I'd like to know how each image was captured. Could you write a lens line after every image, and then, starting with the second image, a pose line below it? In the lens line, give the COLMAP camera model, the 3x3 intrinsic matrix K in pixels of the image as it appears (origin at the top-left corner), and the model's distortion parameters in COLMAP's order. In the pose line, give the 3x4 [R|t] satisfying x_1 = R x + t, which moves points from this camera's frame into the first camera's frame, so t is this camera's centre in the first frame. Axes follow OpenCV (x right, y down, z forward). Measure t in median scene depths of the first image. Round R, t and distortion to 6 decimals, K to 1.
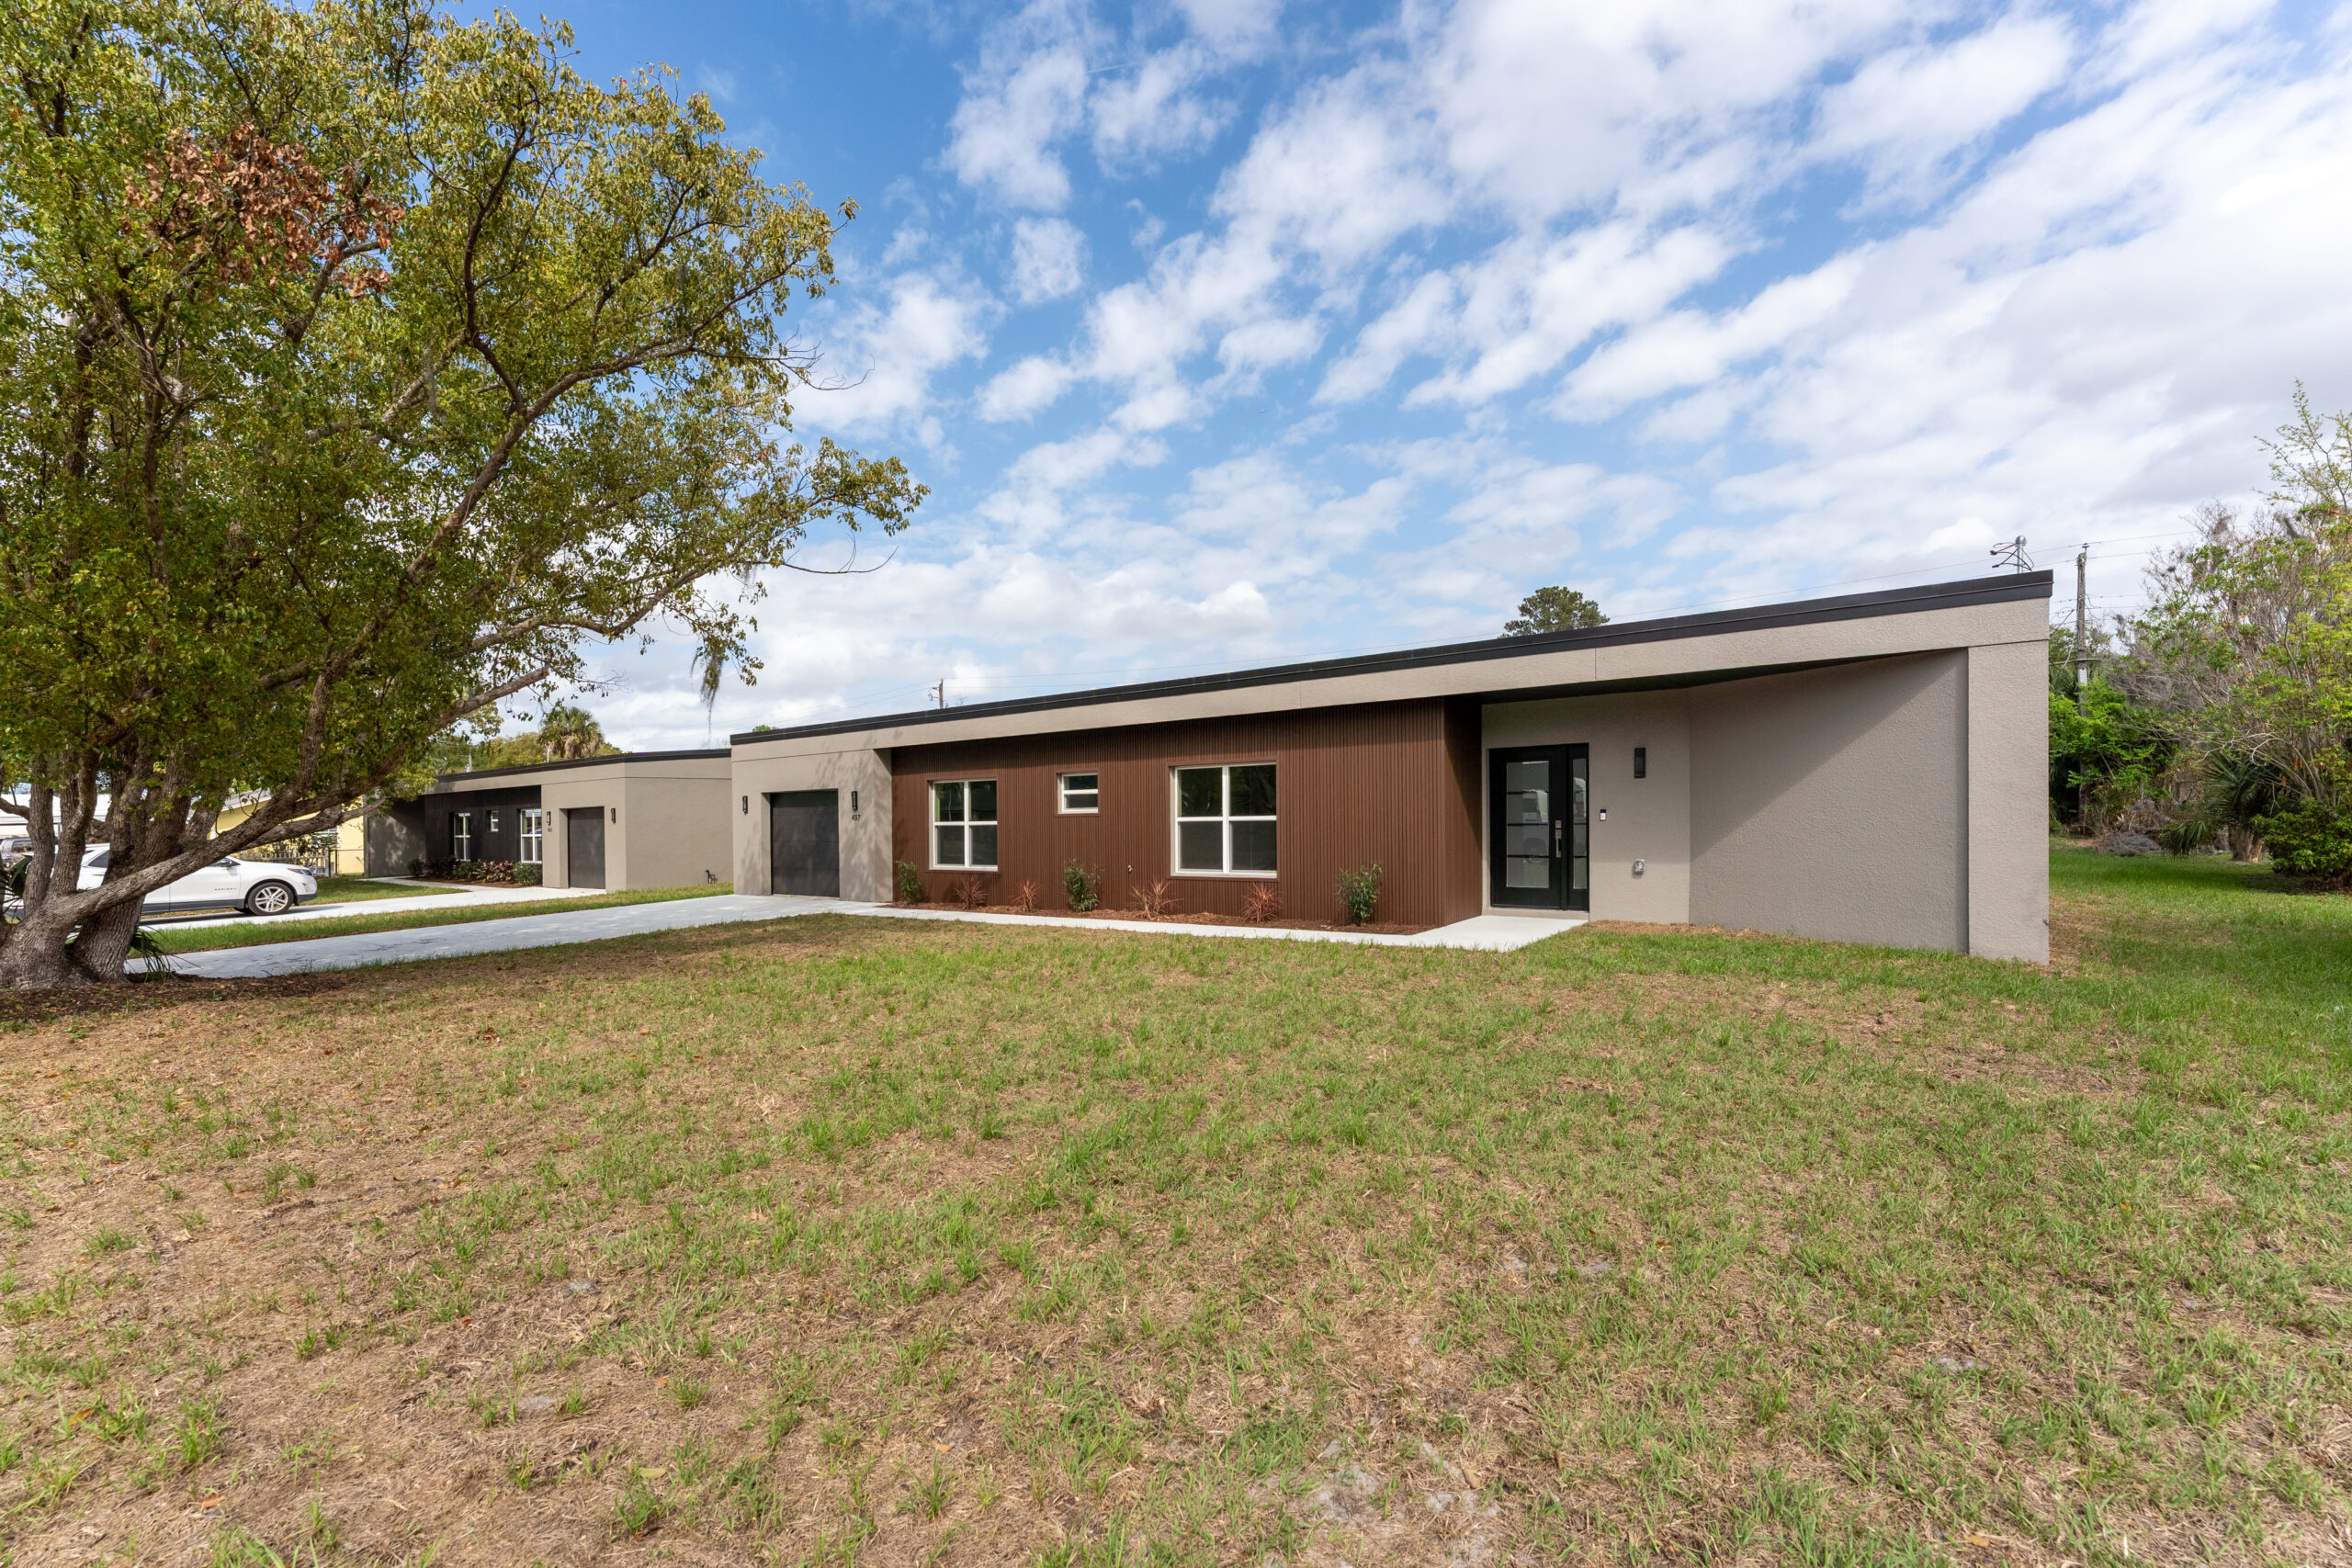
lens RADIAL K [[1125.6, 0, 1176.0], [0, 1125.6, 784.0], [0, 0, 1]] dist [0.124906, -0.000039]
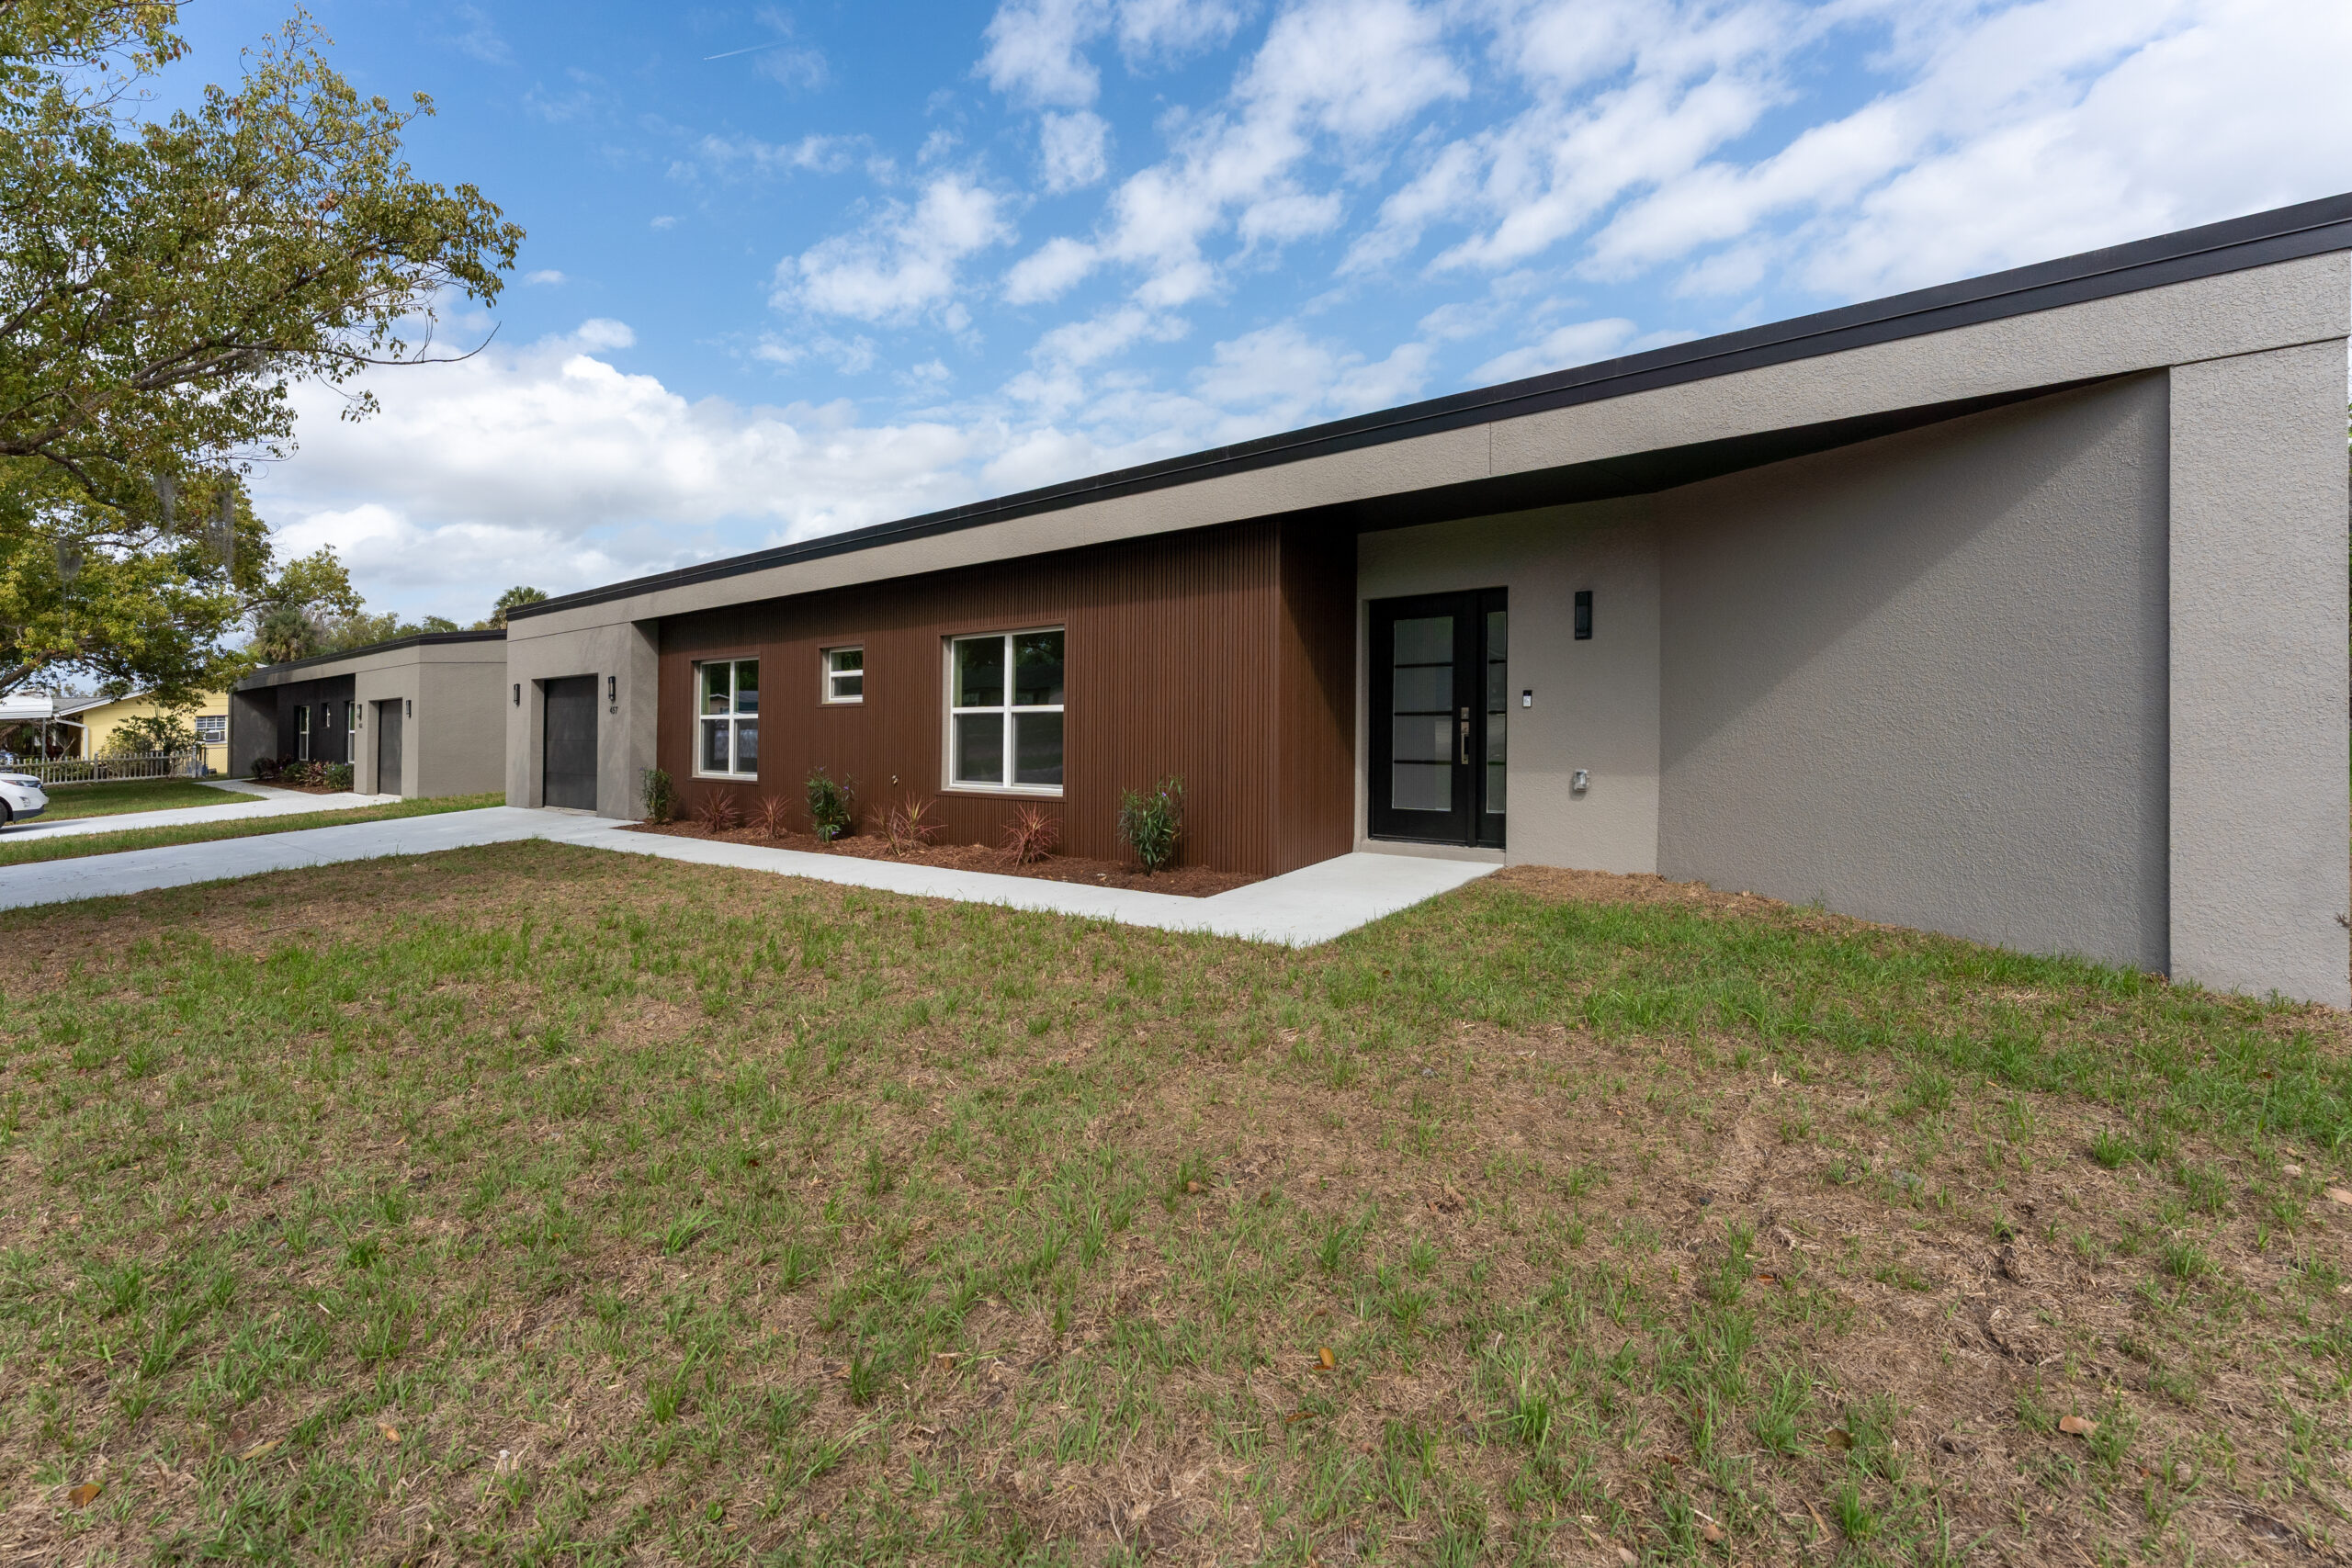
lens RADIAL K [[1069.3, 0, 1174.3], [0, 1069.3, 656.6], [0, 0, 1]] dist [0.079868, 0.000196]
pose [[0.998164, -0.017850, -0.057877, 0.134479], [0.017649, 0.999836, -0.003969, 0.001900], [0.057939, 0.002941, 0.998316, 0.246199]]
